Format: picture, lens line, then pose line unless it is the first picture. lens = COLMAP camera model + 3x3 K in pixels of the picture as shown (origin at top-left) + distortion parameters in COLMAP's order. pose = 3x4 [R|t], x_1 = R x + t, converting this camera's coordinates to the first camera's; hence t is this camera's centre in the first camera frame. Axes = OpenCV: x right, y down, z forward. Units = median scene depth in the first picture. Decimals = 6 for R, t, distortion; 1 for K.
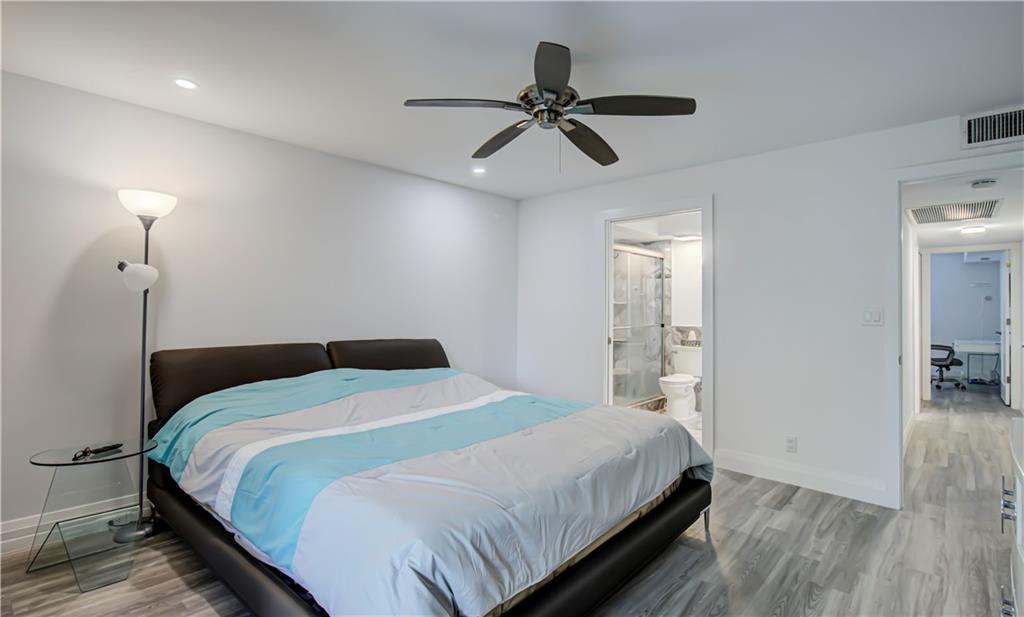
lens RADIAL K [[477.6, 0, 529.3], [0, 477.6, 310.3], [0, 0, 1]] dist [0.002308, -0.000107]
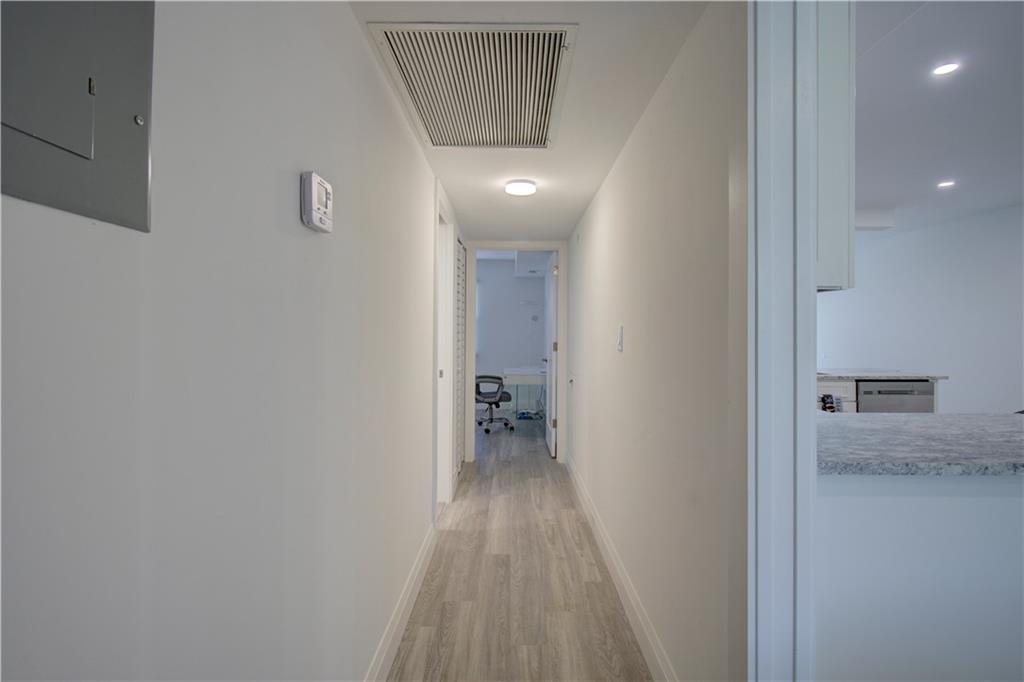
lens RADIAL K [[515.7, 0, 512.0], [0, 515.7, 341.0], [0, 0, 1]] dist [0.001083, -0.001177]
pose [[0.748782, -0.003812, 0.662806, 0.415290], [-0.009886, 0.999808, 0.016918, 0.002323], [-0.662743, -0.019221, 0.748600, 0.440681]]
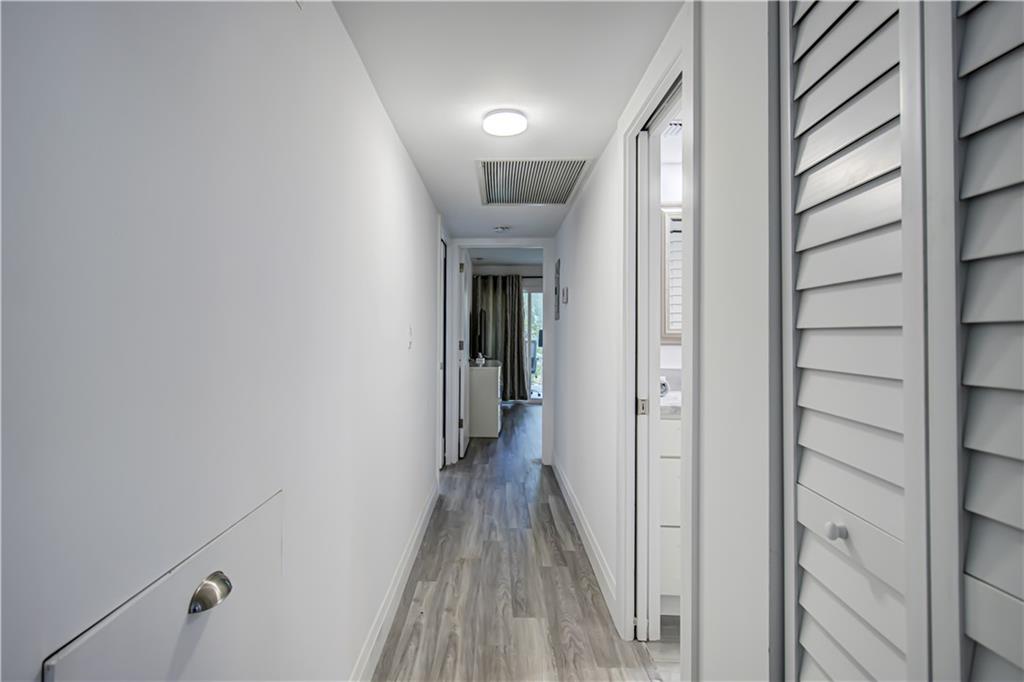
lens RADIAL K [[515.7, 0, 512.0], [0, 515.7, 341.0], [0, 0, 1]] dist [0.001083, -0.001177]
pose [[-0.730647, 0.004980, -0.682737, 0.965052], [-0.002053, 0.999953, 0.009491, 0.005638], [0.682753, 0.008336, -0.730602, 1.045312]]
